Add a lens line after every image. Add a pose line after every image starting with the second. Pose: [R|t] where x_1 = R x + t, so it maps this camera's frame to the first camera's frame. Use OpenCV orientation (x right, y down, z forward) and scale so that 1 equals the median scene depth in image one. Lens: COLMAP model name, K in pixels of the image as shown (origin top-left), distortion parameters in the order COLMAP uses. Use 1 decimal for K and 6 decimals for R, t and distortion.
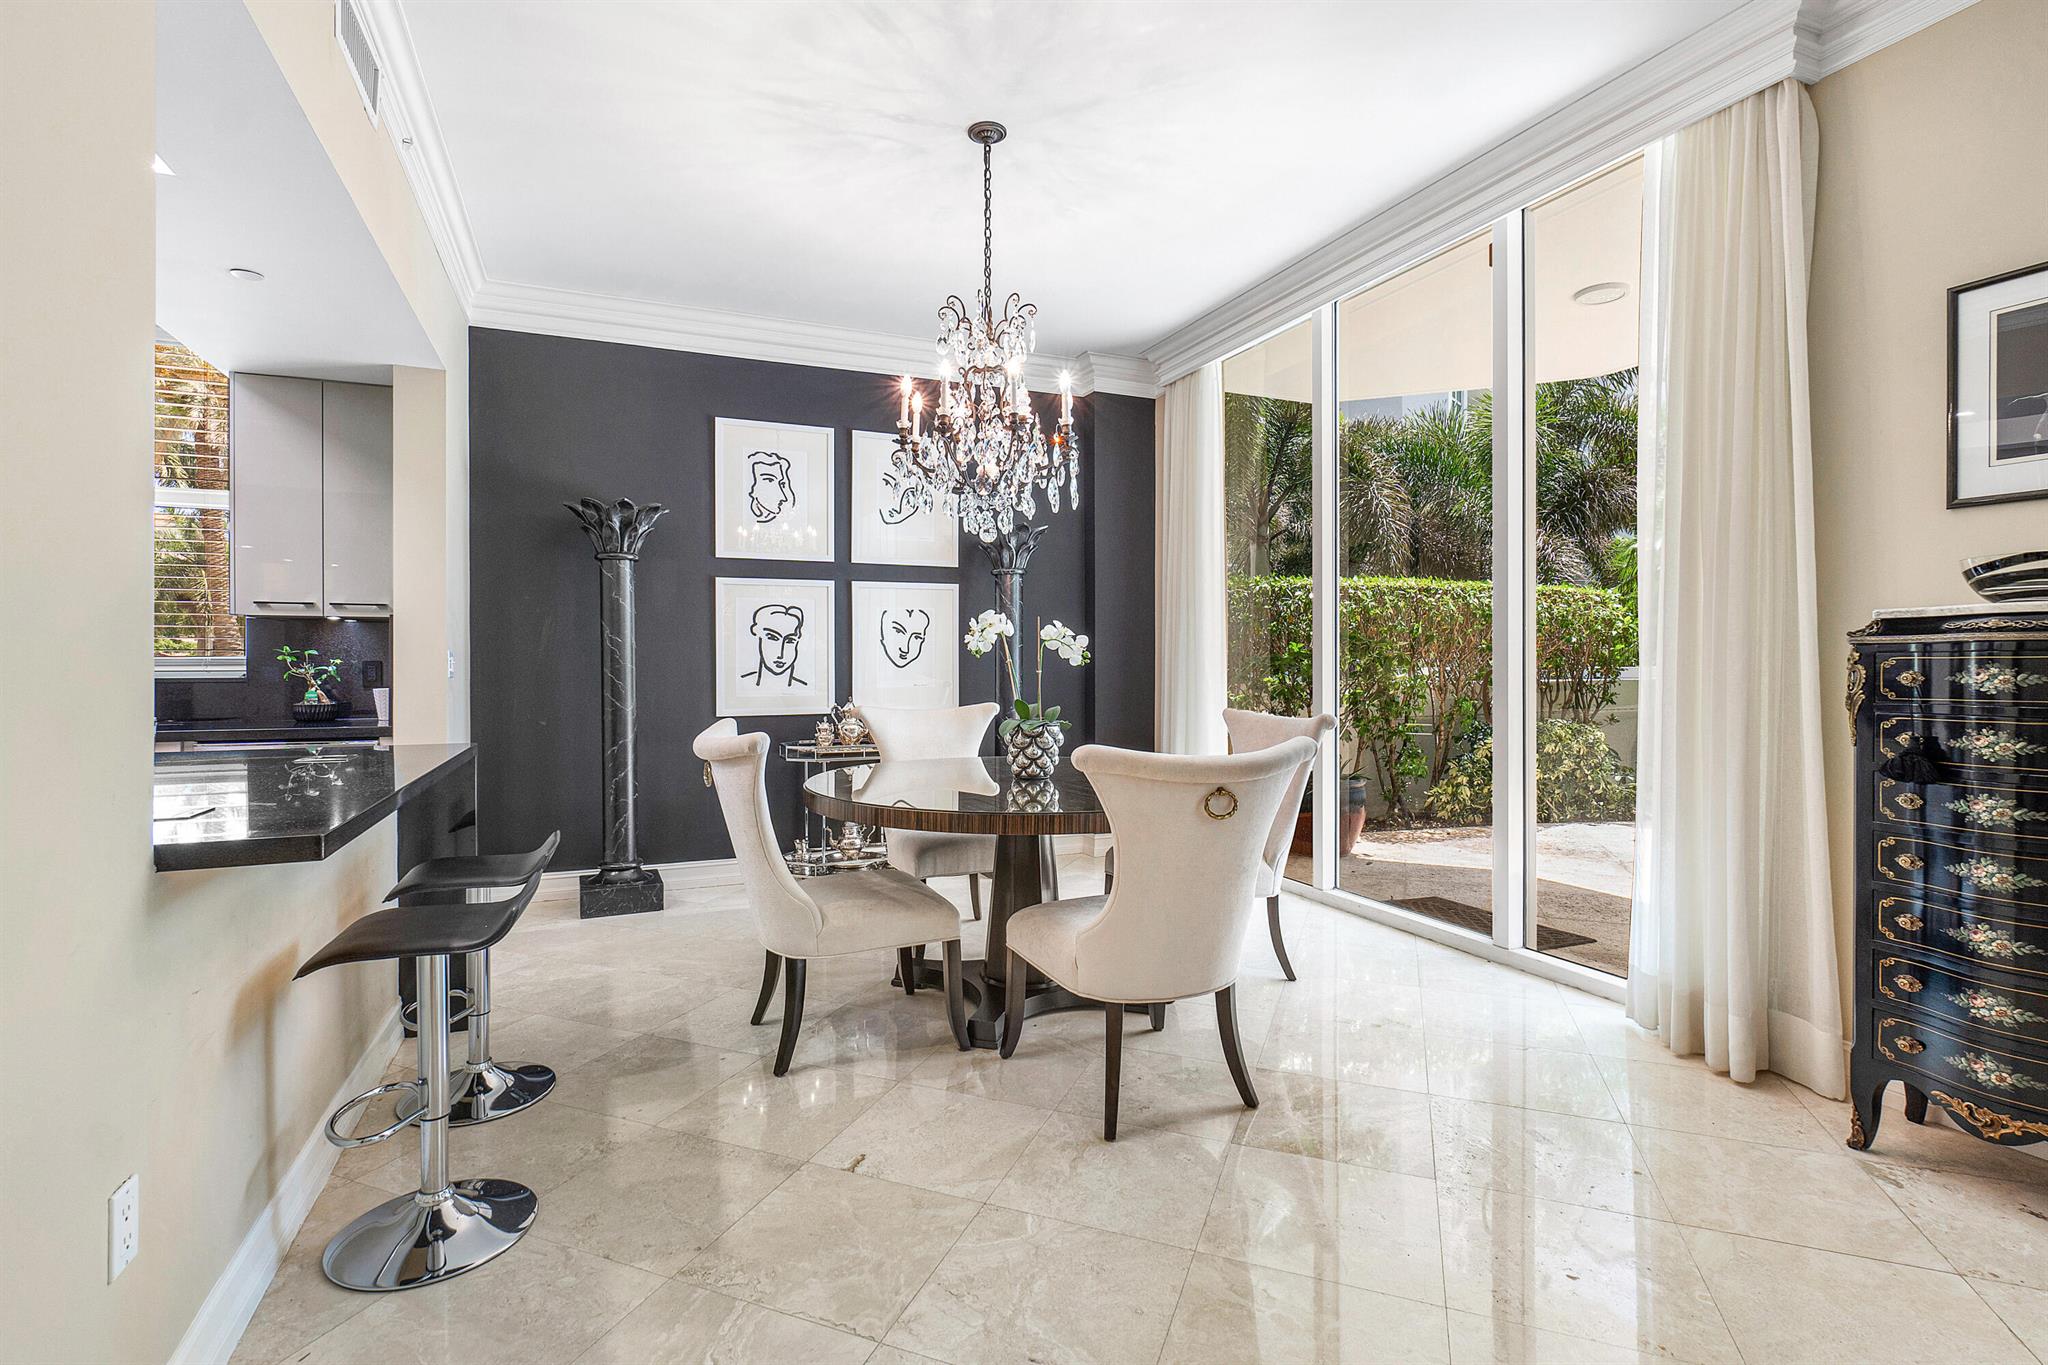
lens RADIAL K [[925.0, 0, 1011.0], [0, 925.0, 671.3], [0, 0, 1]] dist [-0.012229, -0.000463]
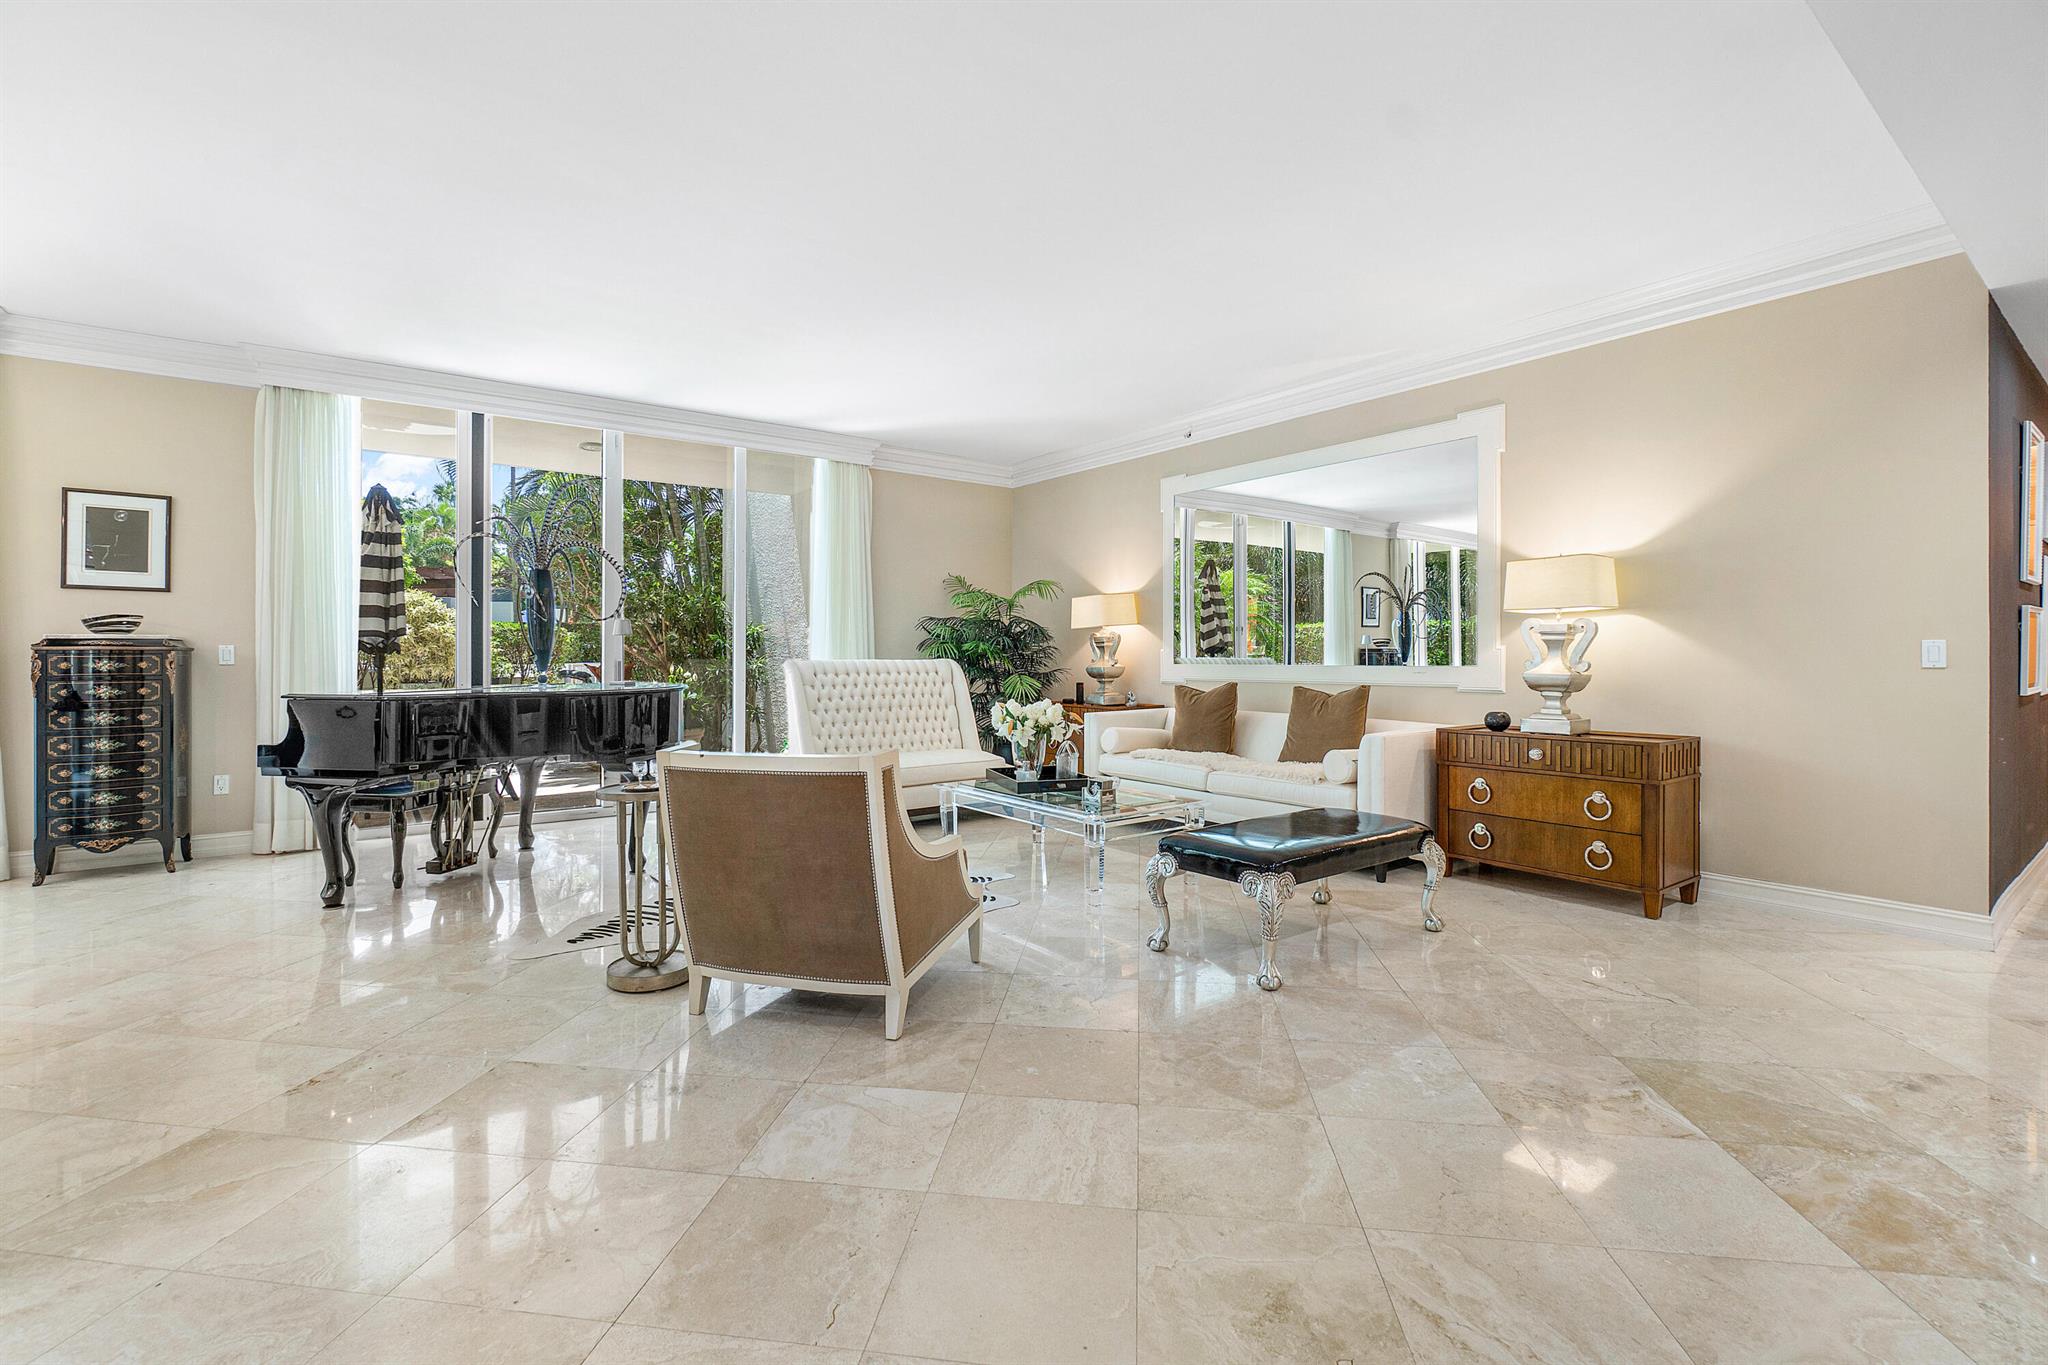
lens RADIAL K [[877.2, 0, 949.7], [0, 877.2, 650.0], [0, 0, 1]] dist [-0.000902, -0.000104]
pose [[-0.233761, 0.006368, 0.972273, -1.366037], [0.004810, 0.999974, -0.005393, -0.007730], [-0.972282, 0.003416, -0.233785, -0.520781]]
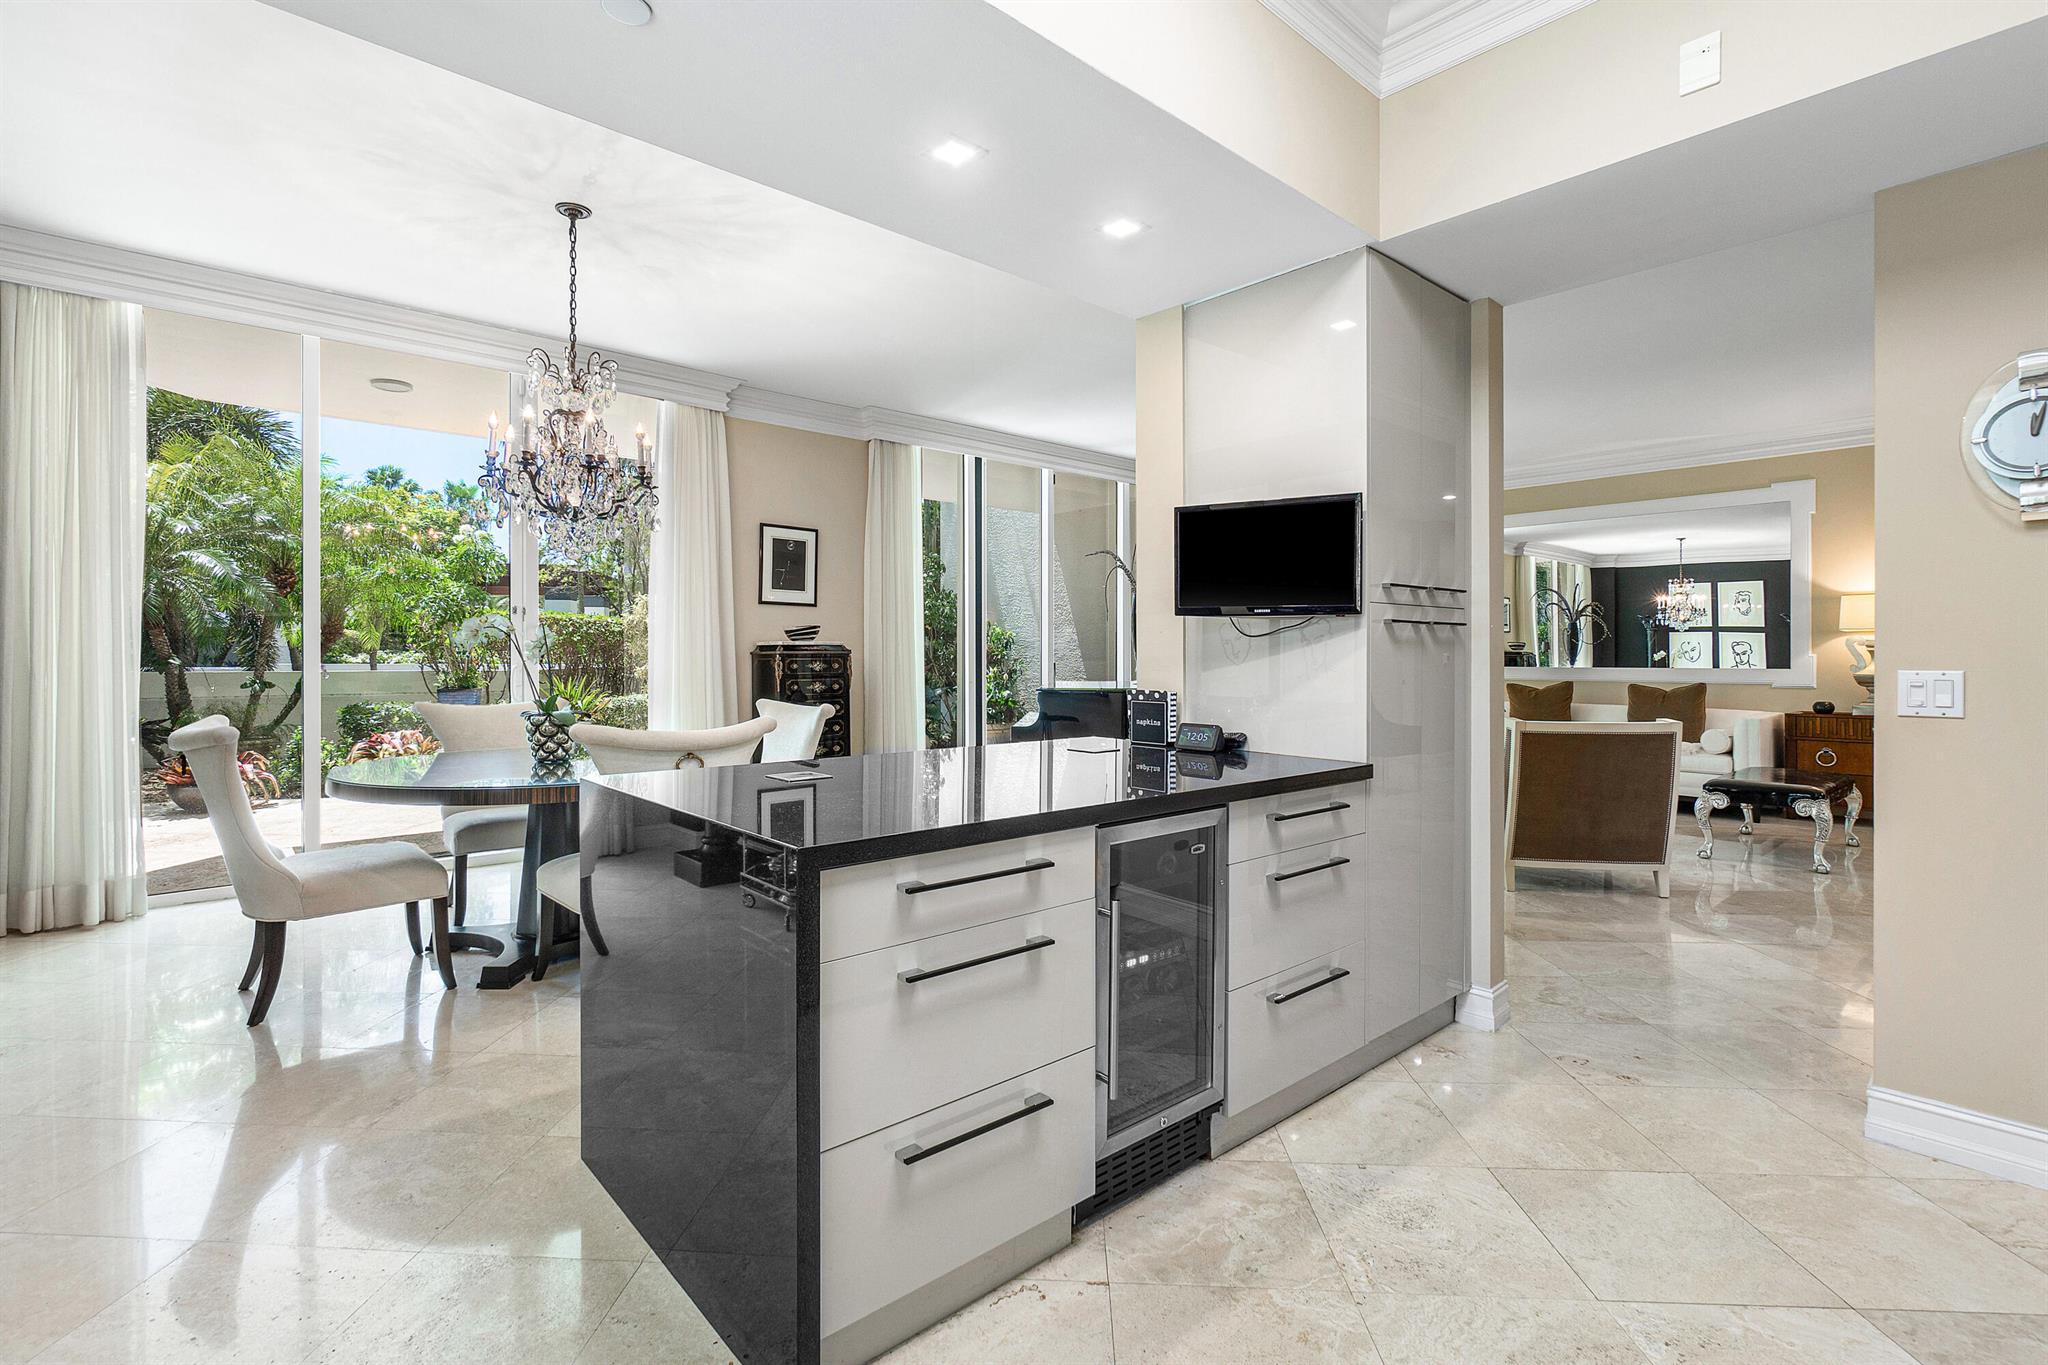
lens RADIAL K [[886.4, 0, 1006.3], [0, 886.4, 661.4], [0, 0, 1]] dist [-0.012614, 0.000433]
pose [[-0.309392, -0.007522, 0.950905, -1.554135], [0.001180, 0.999965, 0.008294, -0.024950], [-0.950934, 0.003688, -0.309372, 1.017877]]
